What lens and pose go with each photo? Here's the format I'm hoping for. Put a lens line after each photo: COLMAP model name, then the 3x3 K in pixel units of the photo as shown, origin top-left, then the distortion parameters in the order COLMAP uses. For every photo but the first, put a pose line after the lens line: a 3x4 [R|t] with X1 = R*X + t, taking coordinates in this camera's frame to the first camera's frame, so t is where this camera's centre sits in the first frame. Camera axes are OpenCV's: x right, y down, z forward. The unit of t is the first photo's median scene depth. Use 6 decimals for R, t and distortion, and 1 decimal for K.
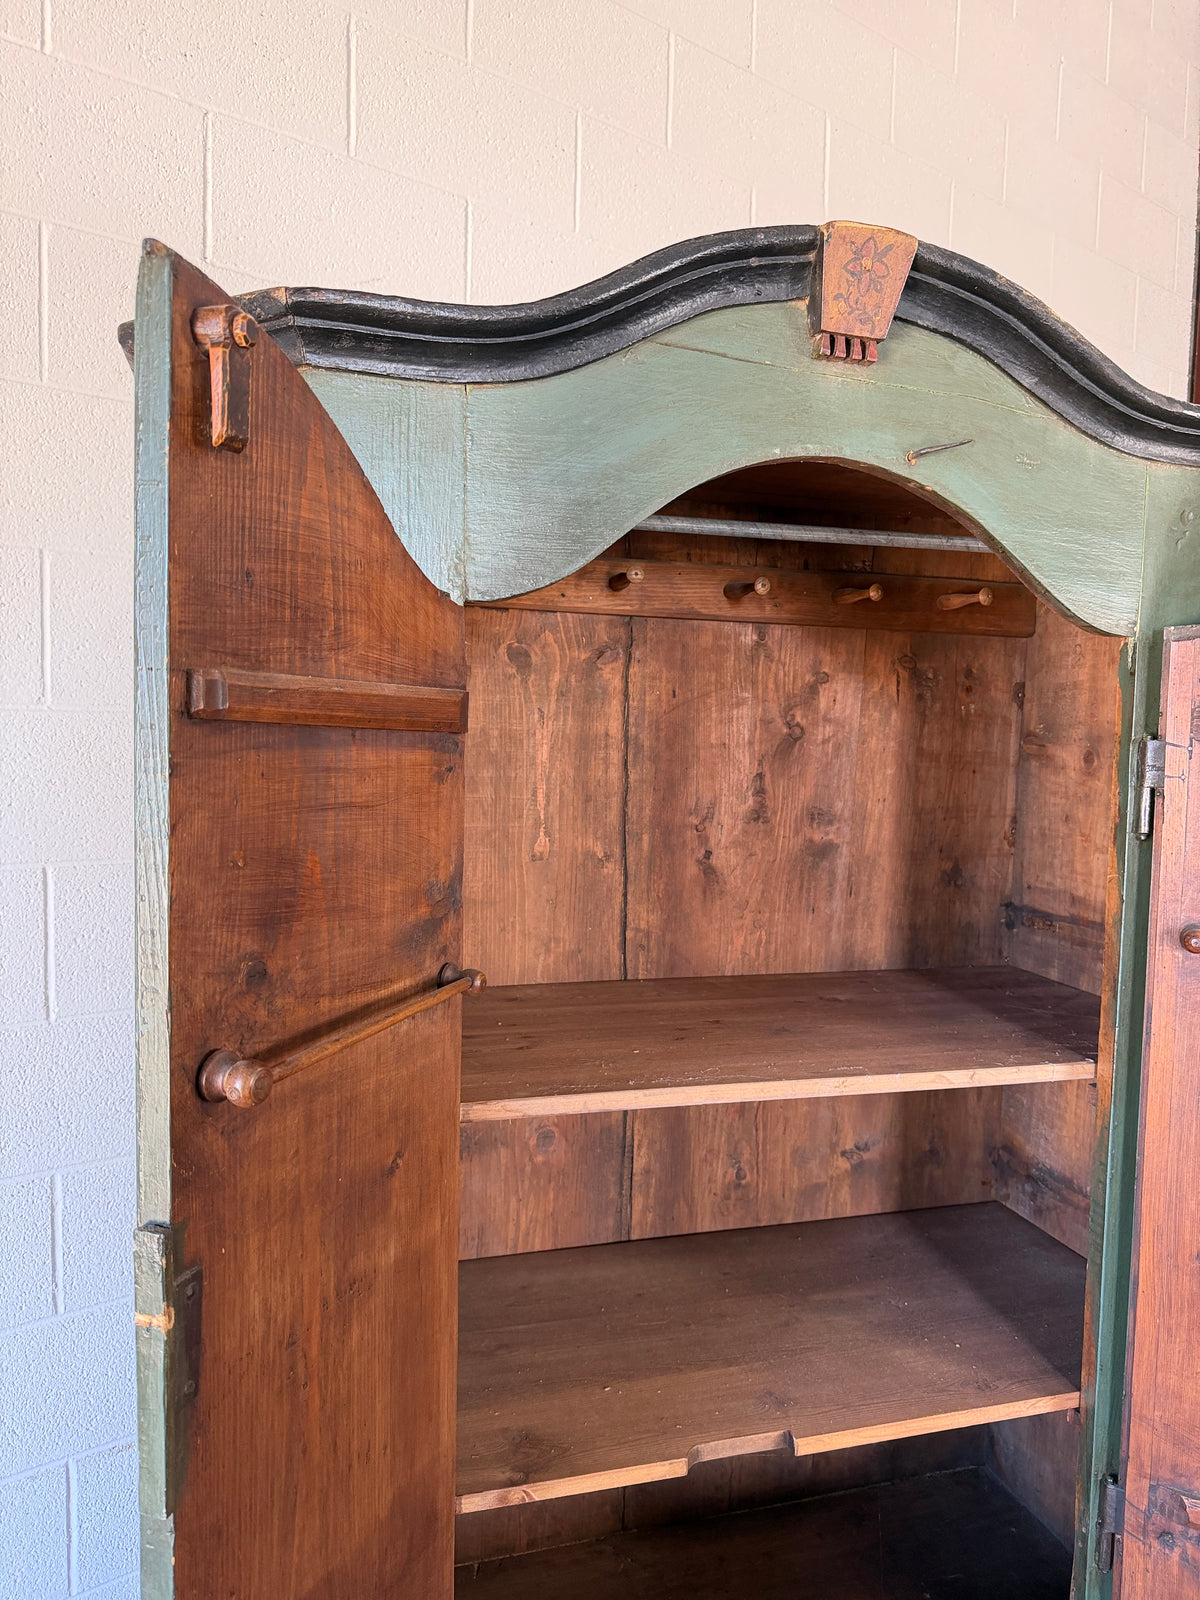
lens RADIAL K [[1118.5, 0, 621.2], [0, 1118.5, 797.4], [0, 0, 1]] dist [0.029524, -0.052708]
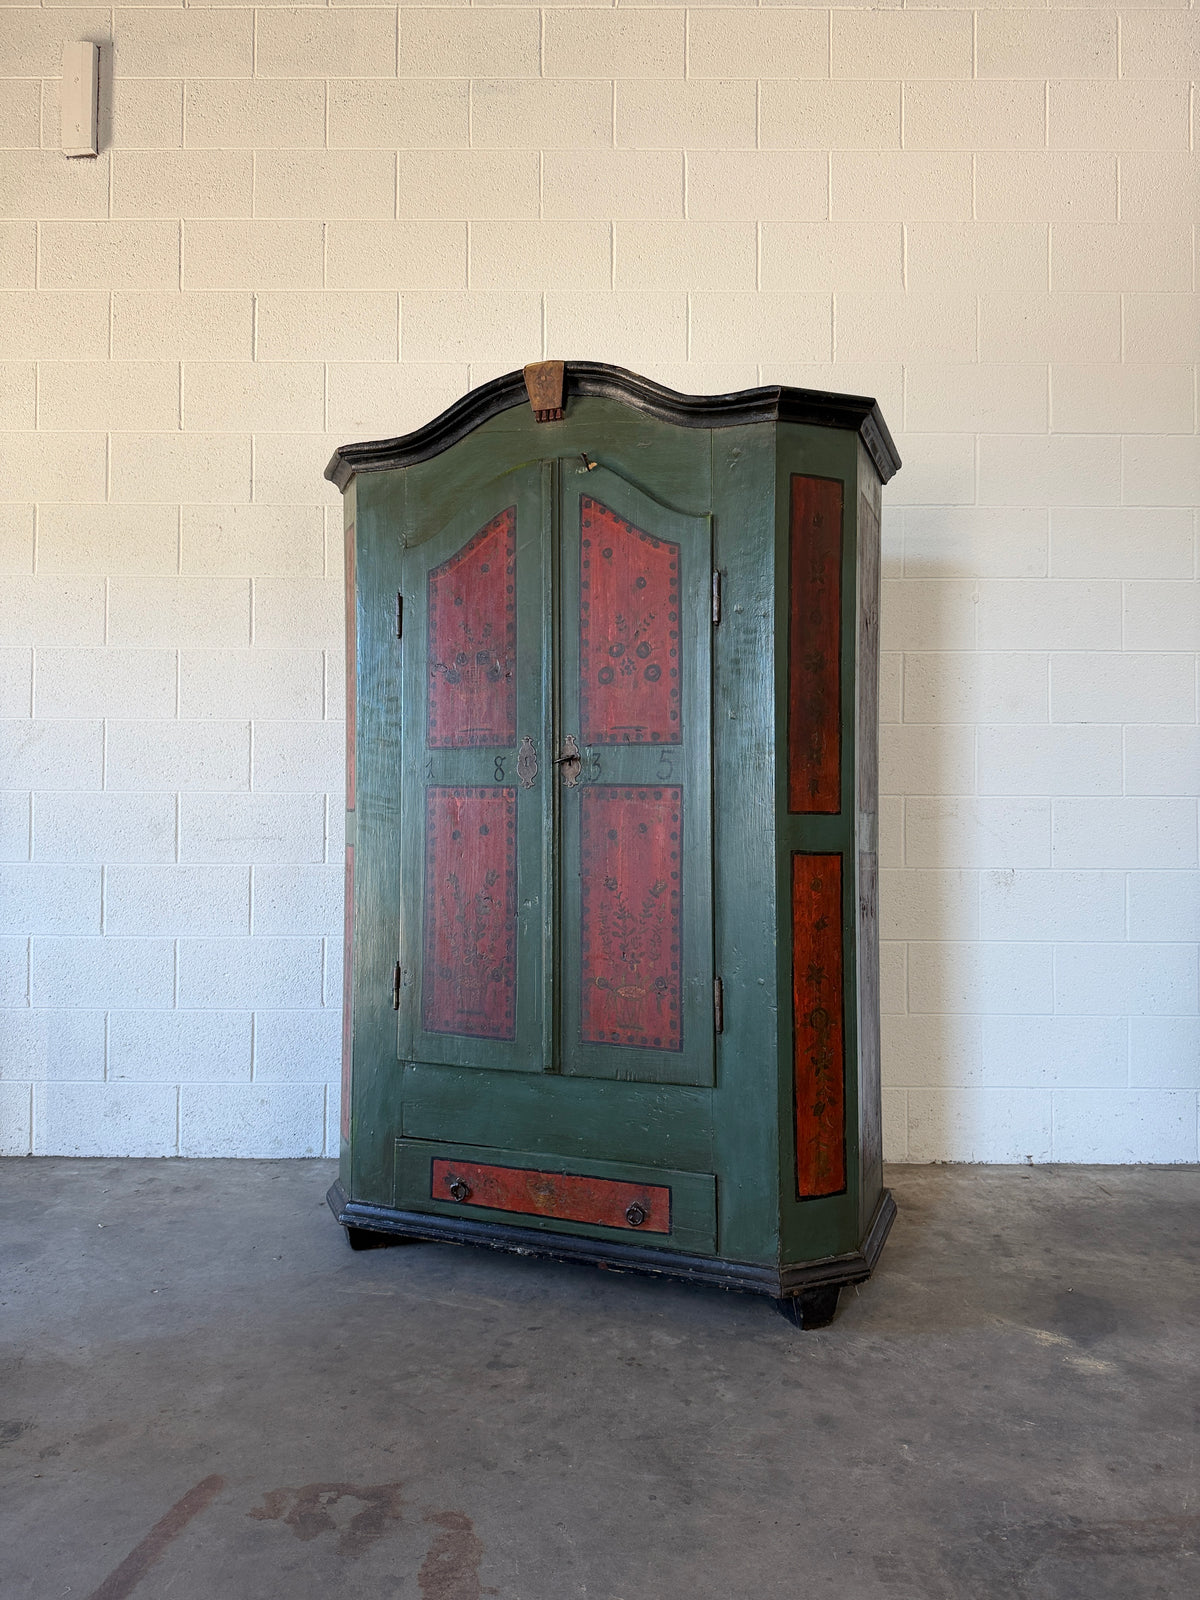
lens RADIAL K [[1107.8, 0, 600.0], [0, 1107.8, 800.0], [0, 0, 1]] dist [0.174343, -0.307693]
pose [[0.785567, -0.033743, -0.617855, 1.126295], [-0.028218, 0.995520, -0.090246, 0.390513], [0.618132, 0.088329, 0.781096, -0.436236]]
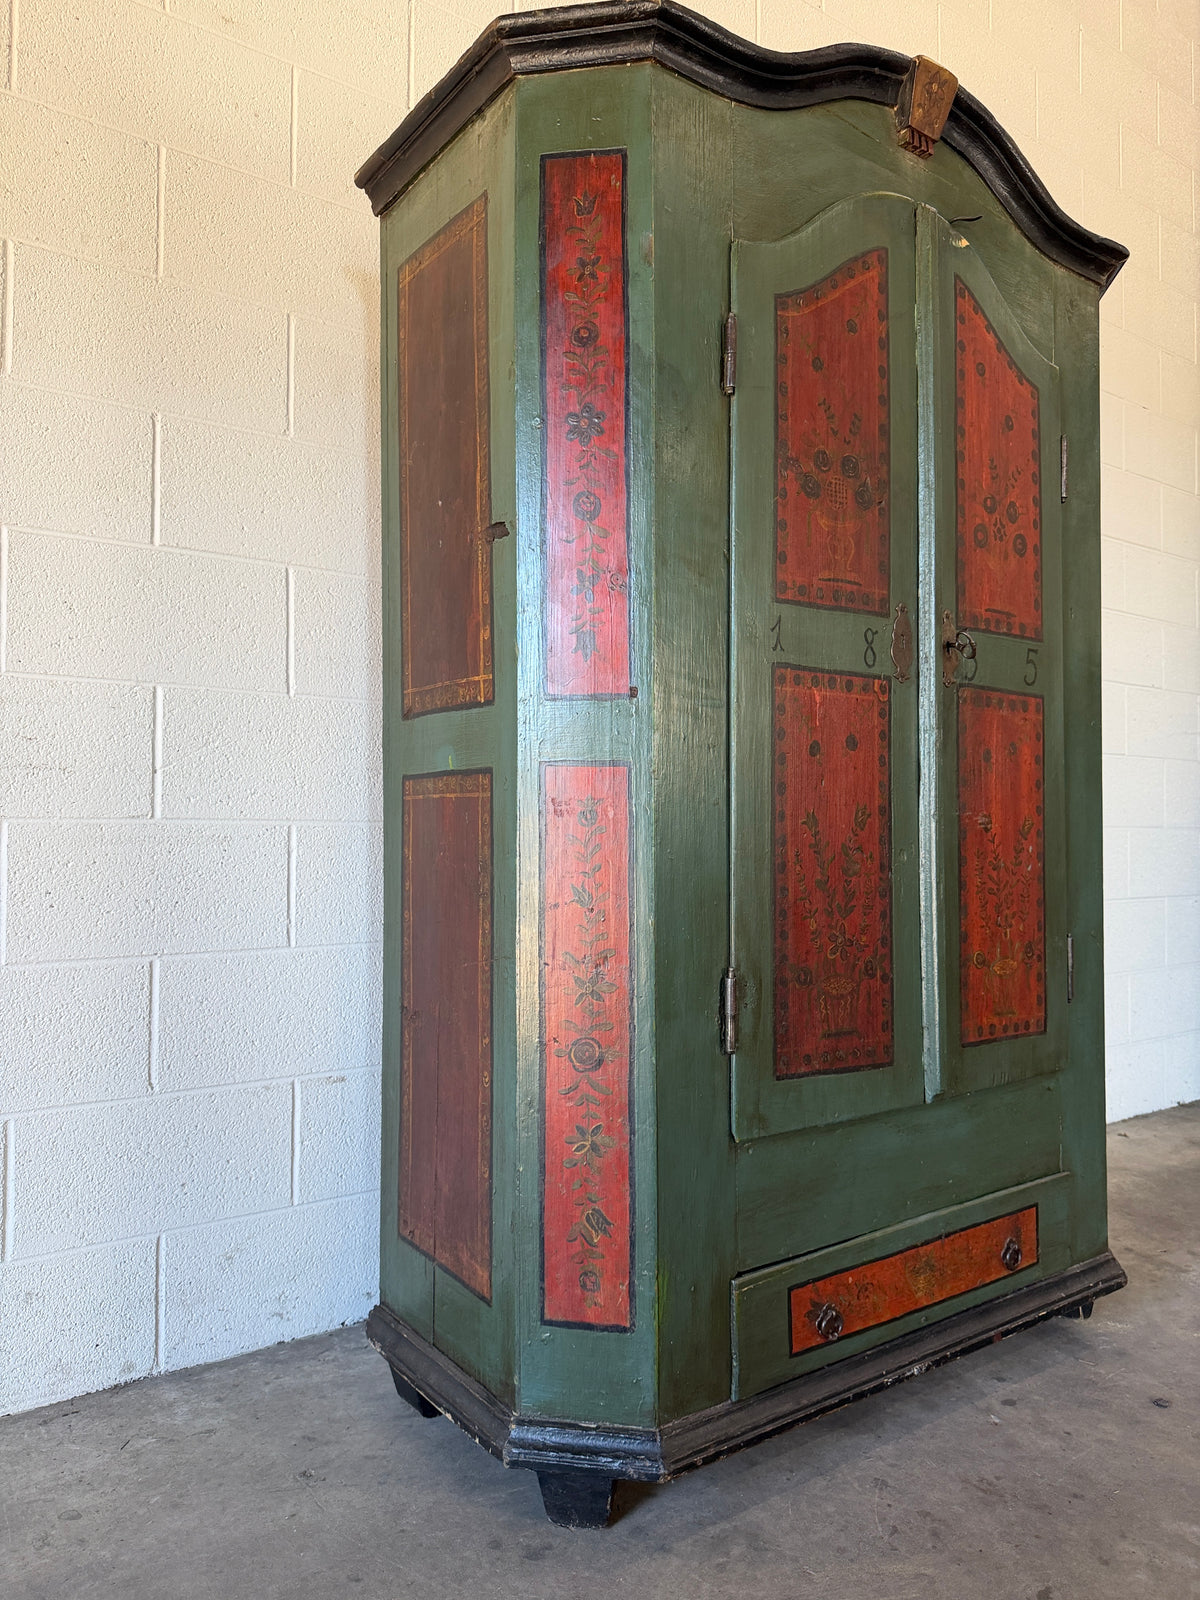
lens RADIAL K [[1123.8, 0, 600.0], [0, 1123.8, 800.0], [0, 0, 1]] dist [0.082105, -0.128725]
pose [[0.944576, -0.015309, 0.327935, -0.506062], [0.042056, 0.996324, -0.074627, 0.412250], [-0.325587, 0.084282, 0.941748, -0.179196]]
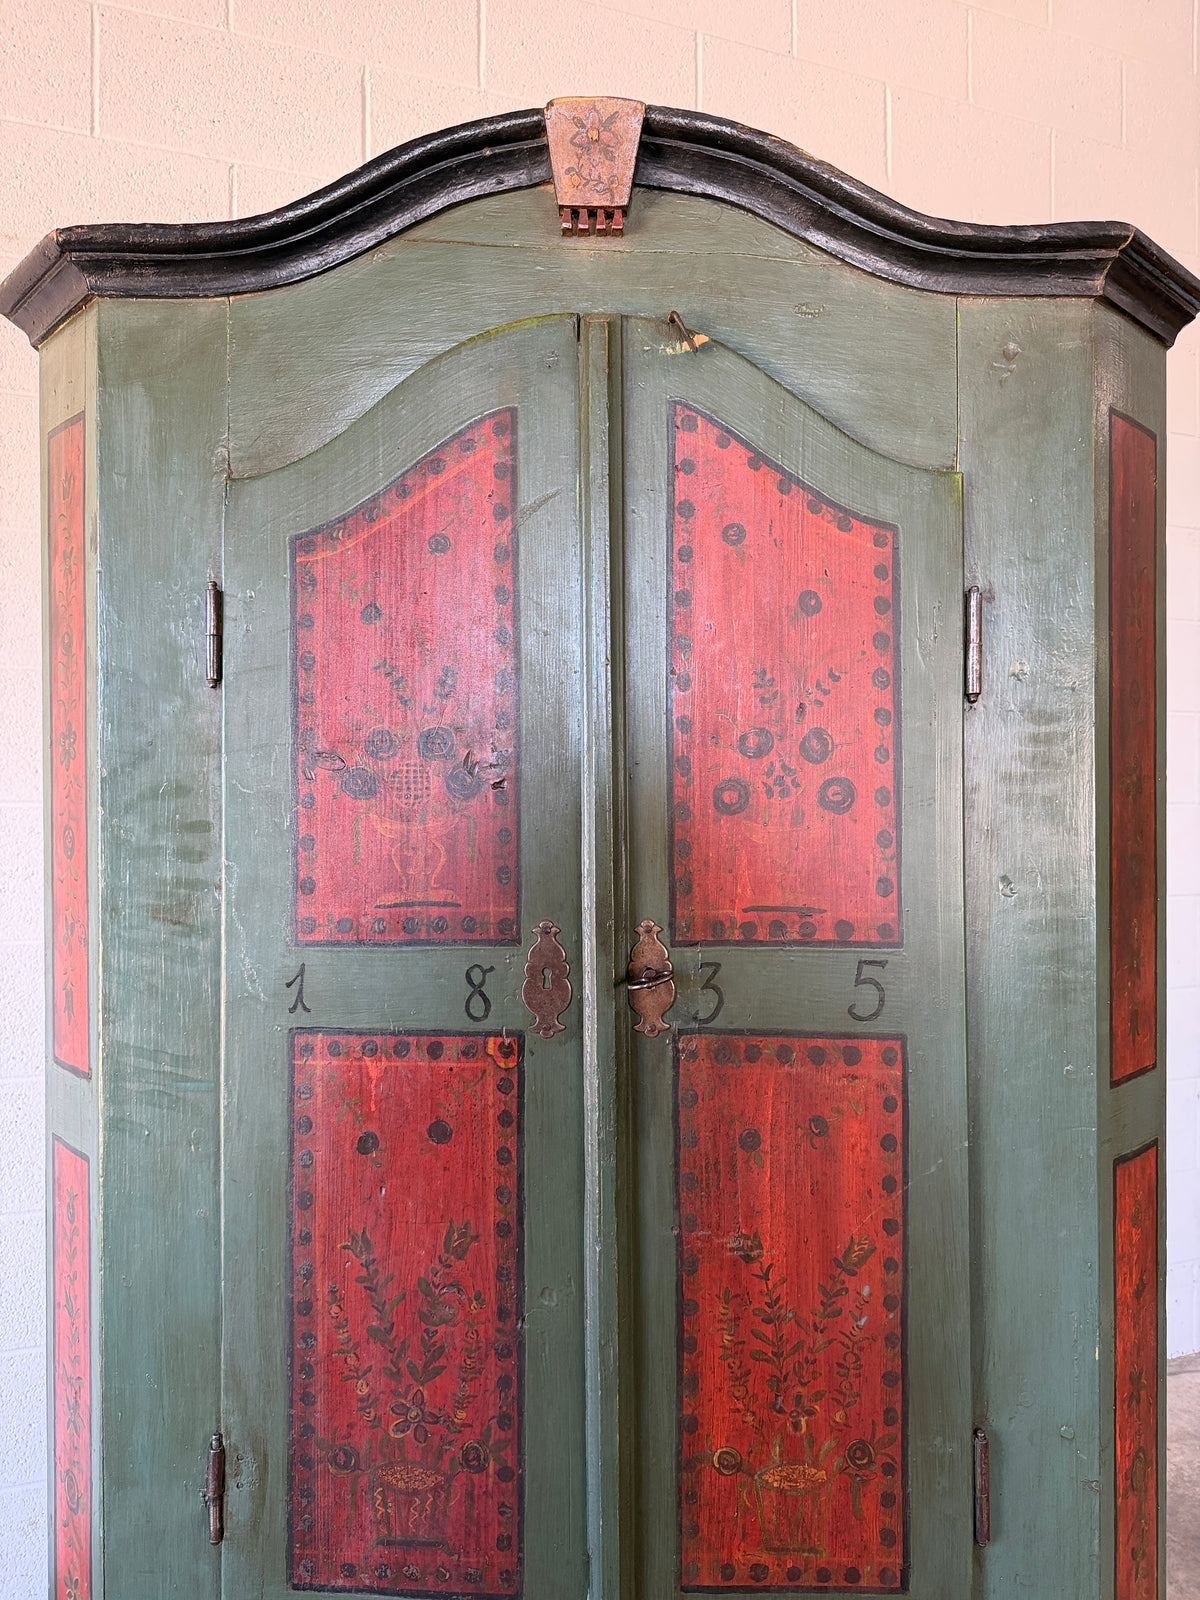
lens RADIAL K [[1123.8, 0, 600.0], [0, 1123.8, 800.0], [0, 0, 1]] dist [0.082105, -0.128725]
pose [[0.956780, -0.024151, -0.289808, 0.338590], [0.003121, 0.997341, -0.072810, 0.141638], [0.290795, 0.068758, 0.954311, 0.025821]]
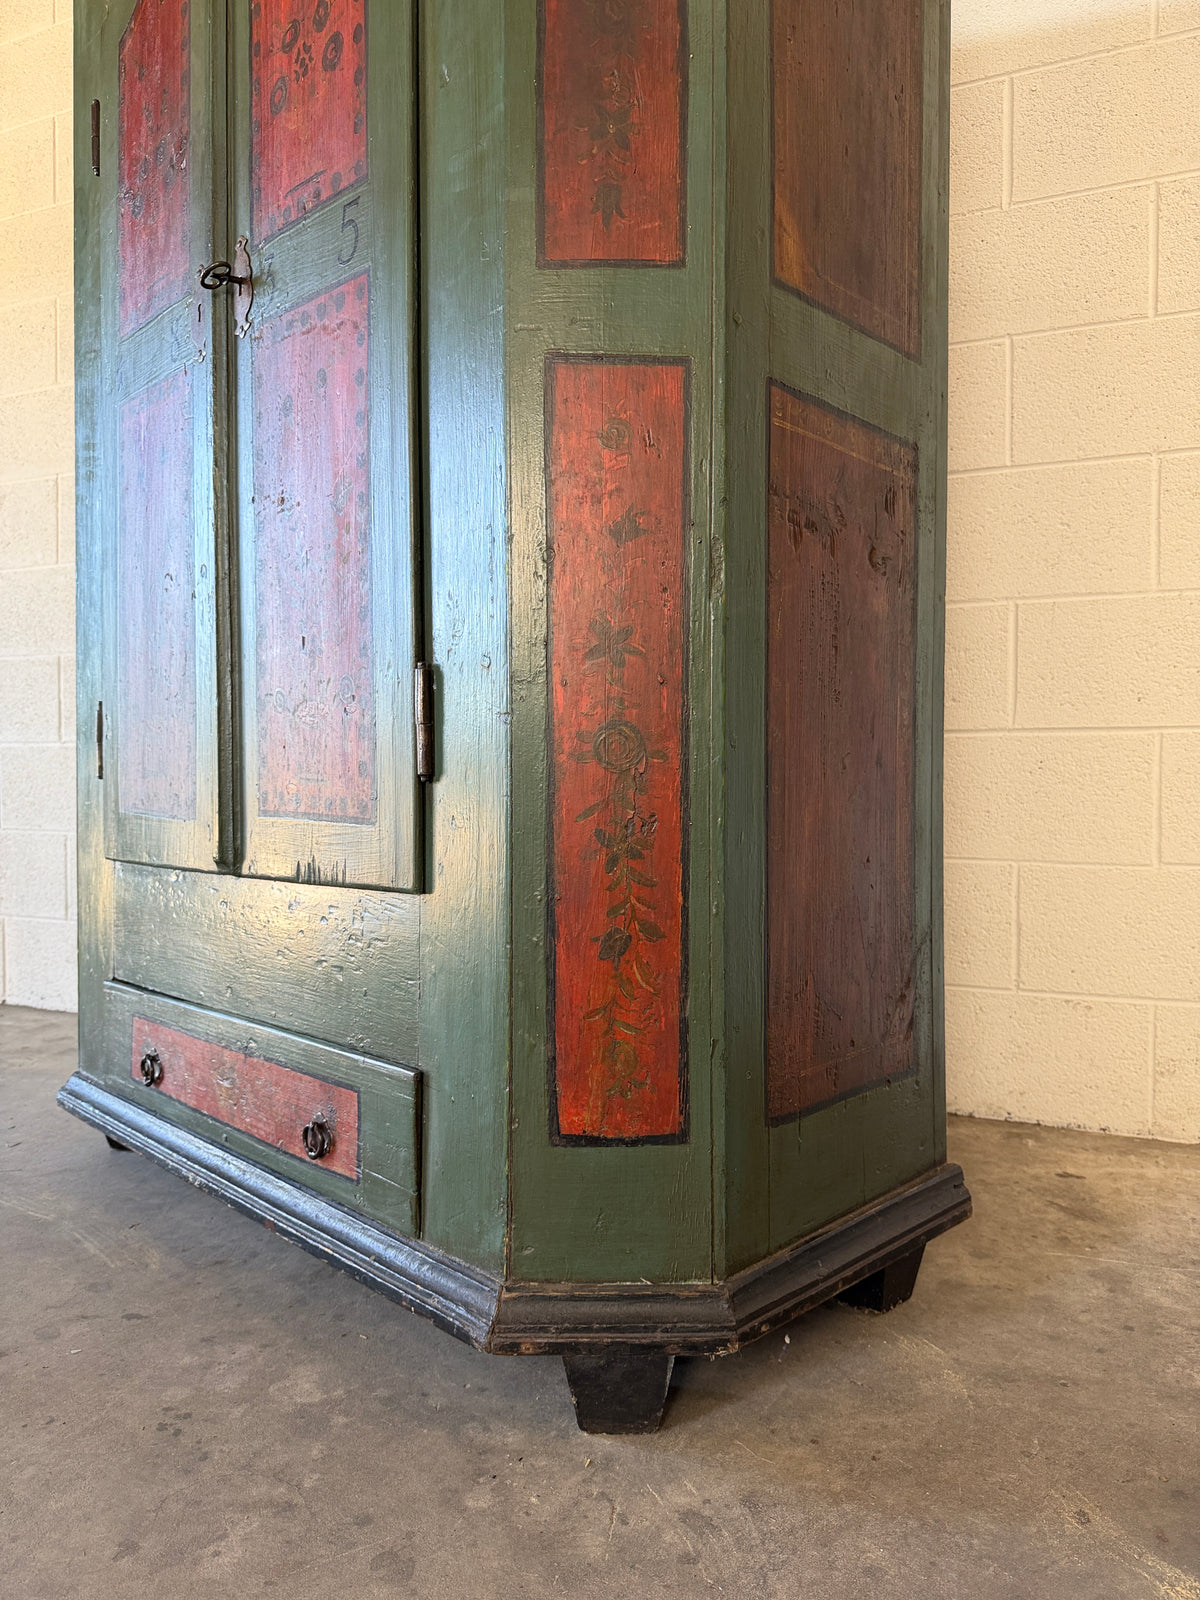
lens RADIAL K [[1129.7, 0, 596.8], [0, 1129.7, 791.4], [0, 0, 1]] dist [0.085170, -0.128448]
pose [[0.467292, -0.014550, -0.883983, 1.000835], [-0.049122, 0.997893, -0.042392, 0.586379], [0.882737, 0.063232, 0.465592, 0.580829]]
